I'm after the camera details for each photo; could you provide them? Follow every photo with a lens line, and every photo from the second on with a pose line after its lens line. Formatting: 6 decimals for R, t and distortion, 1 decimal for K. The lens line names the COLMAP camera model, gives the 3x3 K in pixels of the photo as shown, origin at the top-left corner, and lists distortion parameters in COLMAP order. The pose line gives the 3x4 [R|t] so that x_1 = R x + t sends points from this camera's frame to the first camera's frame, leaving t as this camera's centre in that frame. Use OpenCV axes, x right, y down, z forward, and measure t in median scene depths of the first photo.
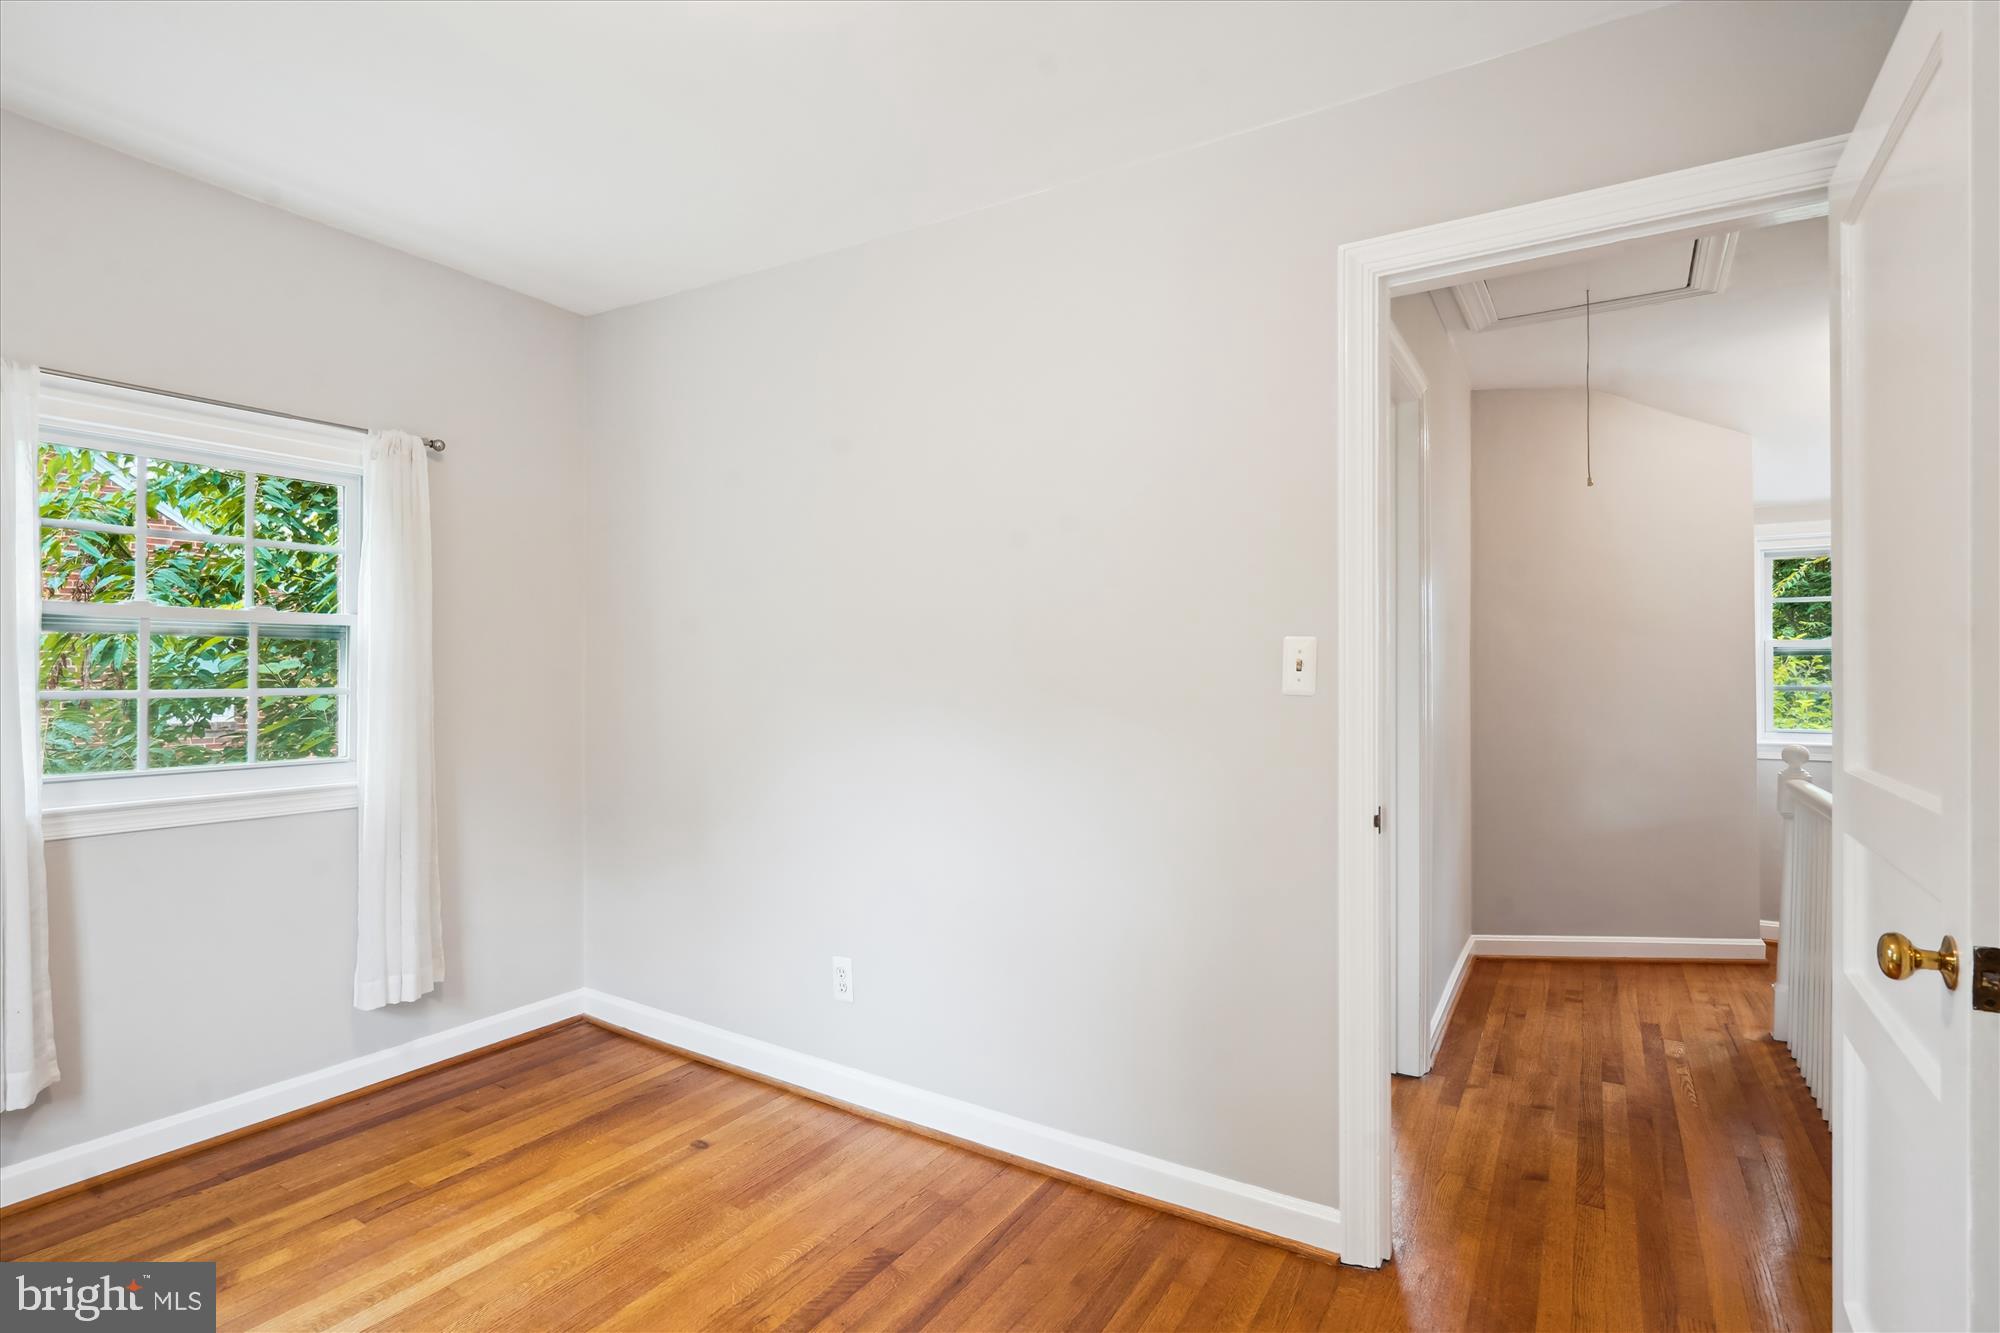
lens RADIAL K [[933.9, 0, 990.7], [0, 933.9, 655.6], [0, 0, 1]] dist [-0.003058, 0.004919]
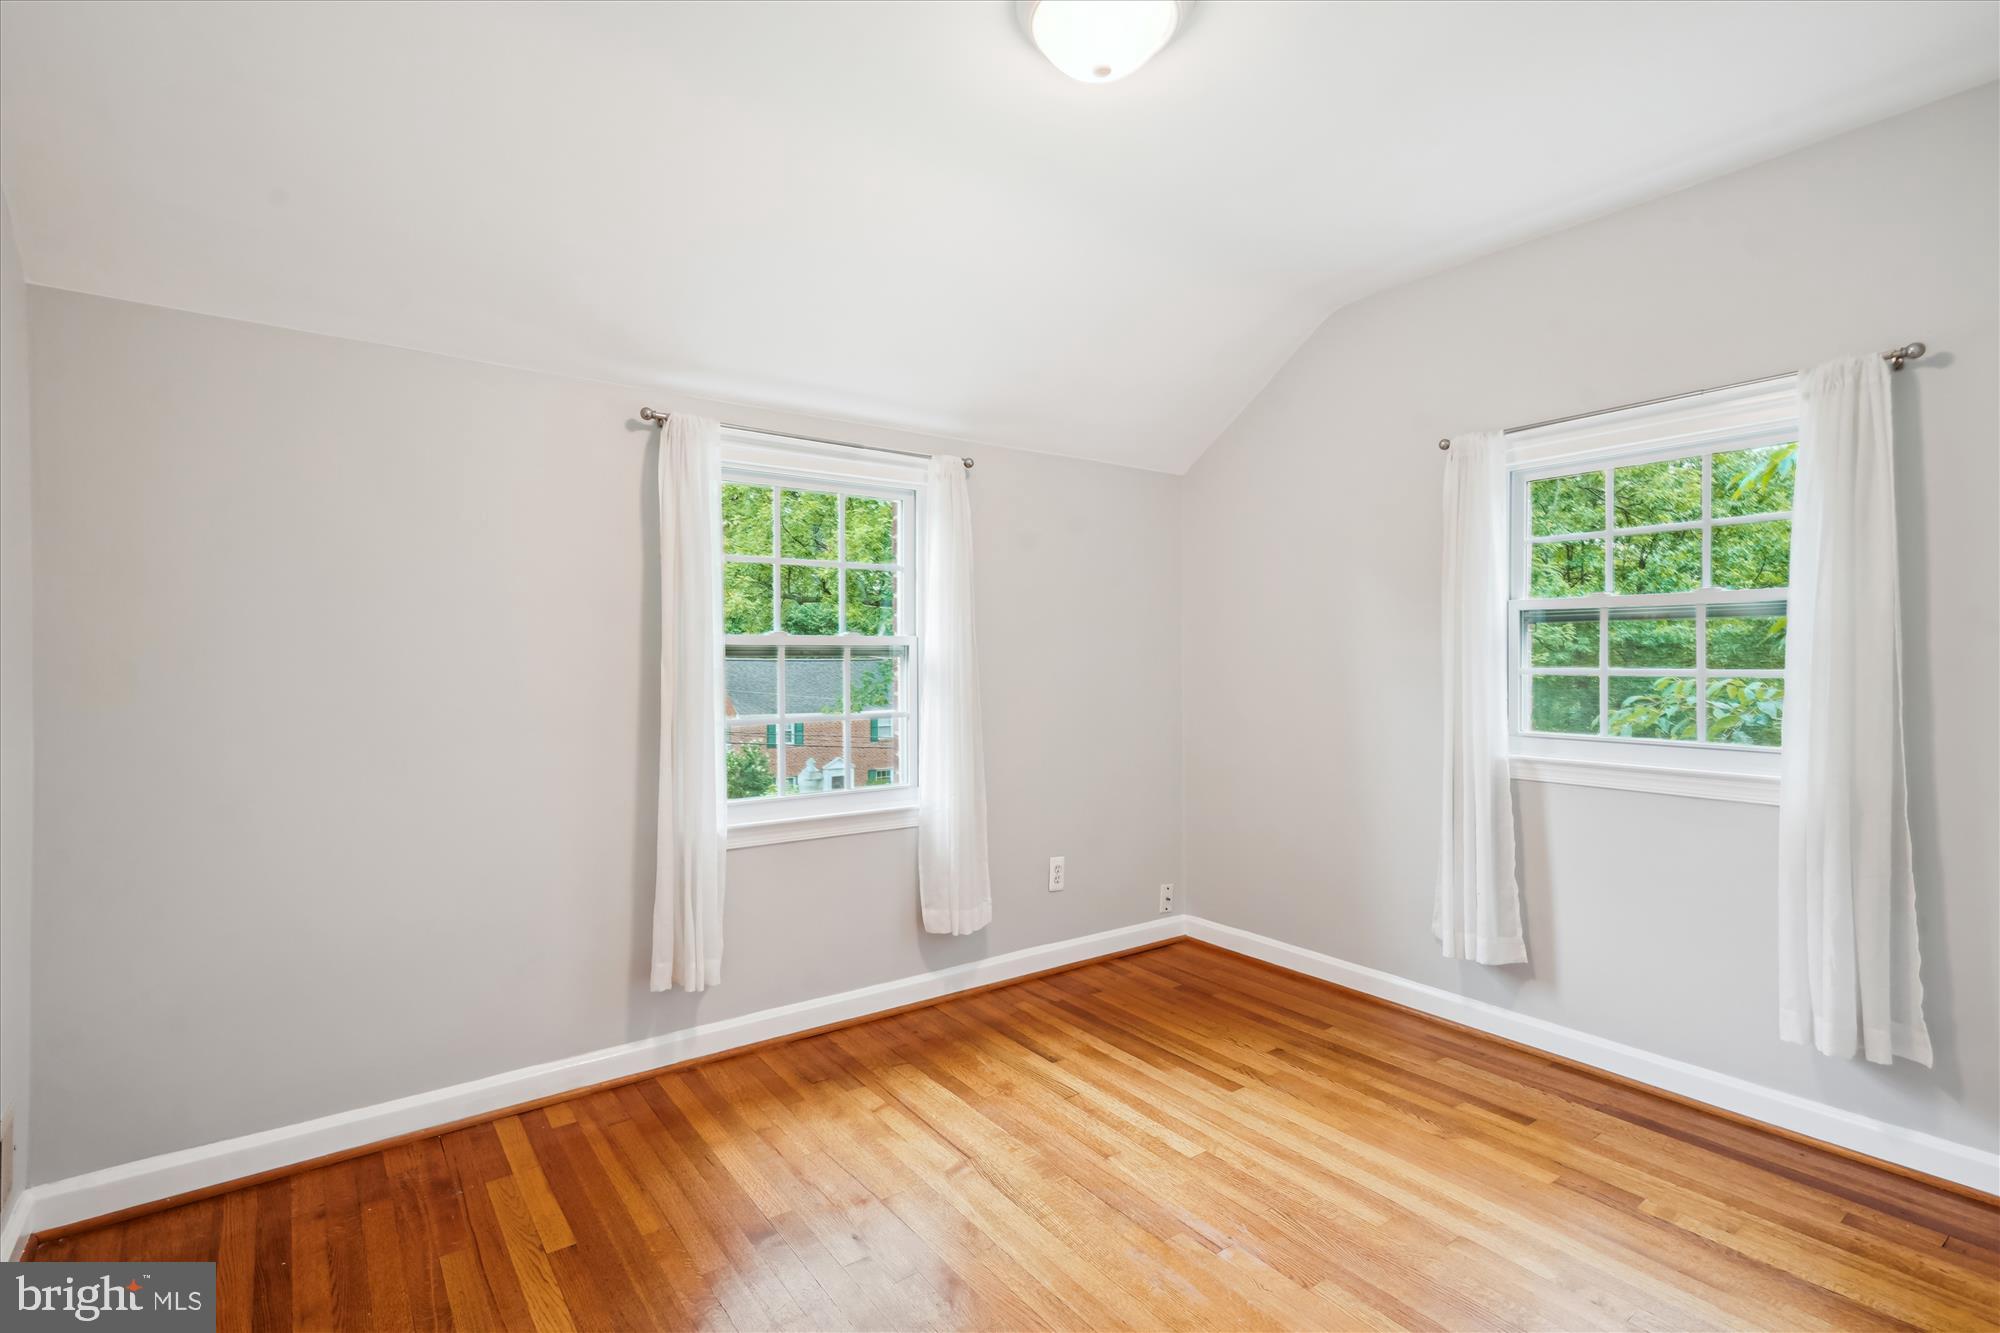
lens RADIAL K [[933.9, 0, 990.7], [0, 933.9, 655.6], [0, 0, 1]] dist [-0.003058, 0.004919]
pose [[-0.341619, 0.001984, -0.939836, 0.438352], [0.017655, 0.999835, -0.004307, 0.011554], [0.939673, -0.018064, -0.341598, 0.656673]]
